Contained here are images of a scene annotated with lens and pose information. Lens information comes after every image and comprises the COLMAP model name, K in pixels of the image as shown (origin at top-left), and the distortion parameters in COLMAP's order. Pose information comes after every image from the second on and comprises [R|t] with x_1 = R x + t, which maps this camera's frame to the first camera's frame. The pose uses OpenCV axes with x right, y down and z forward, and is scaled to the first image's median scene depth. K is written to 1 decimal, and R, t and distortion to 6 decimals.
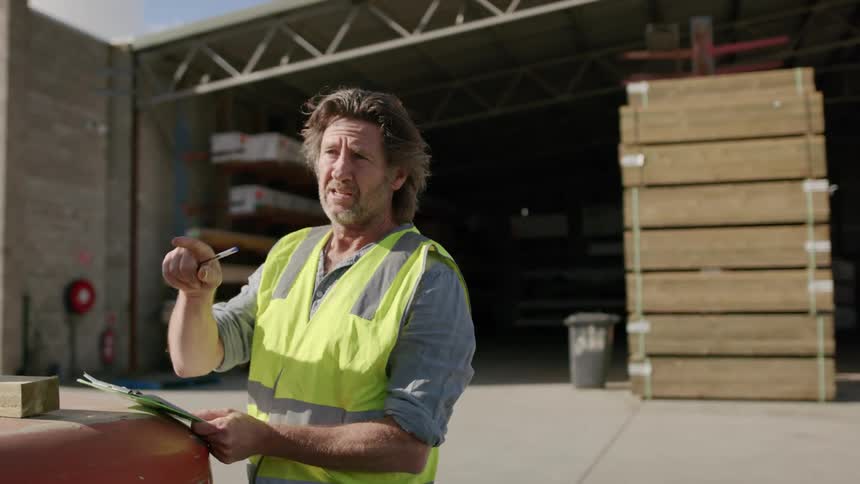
lens RADIAL K [[852.7, 0, 428.8], [0, 852.7, 253.5], [0, 0, 1]] dist [-0.015232, -0.007513]
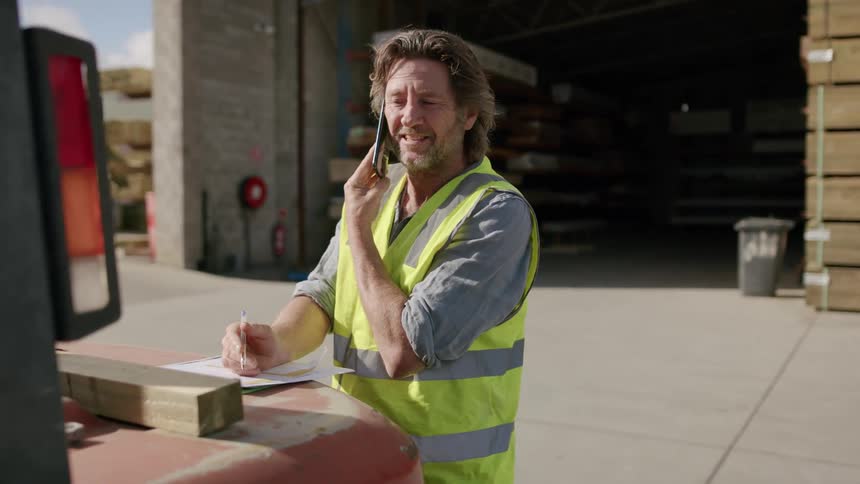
lens RADIAL K [[774.2, 0, 430.5], [0, 774.2, 225.1], [0, 0, 1]] dist [-0.038717, 0.000857]
pose [[0.987262, 0.021442, -0.157650, -0.042601], [-0.002915, 0.993149, 0.116820, -0.022167], [0.159075, -0.114872, 0.980561, 0.095499]]
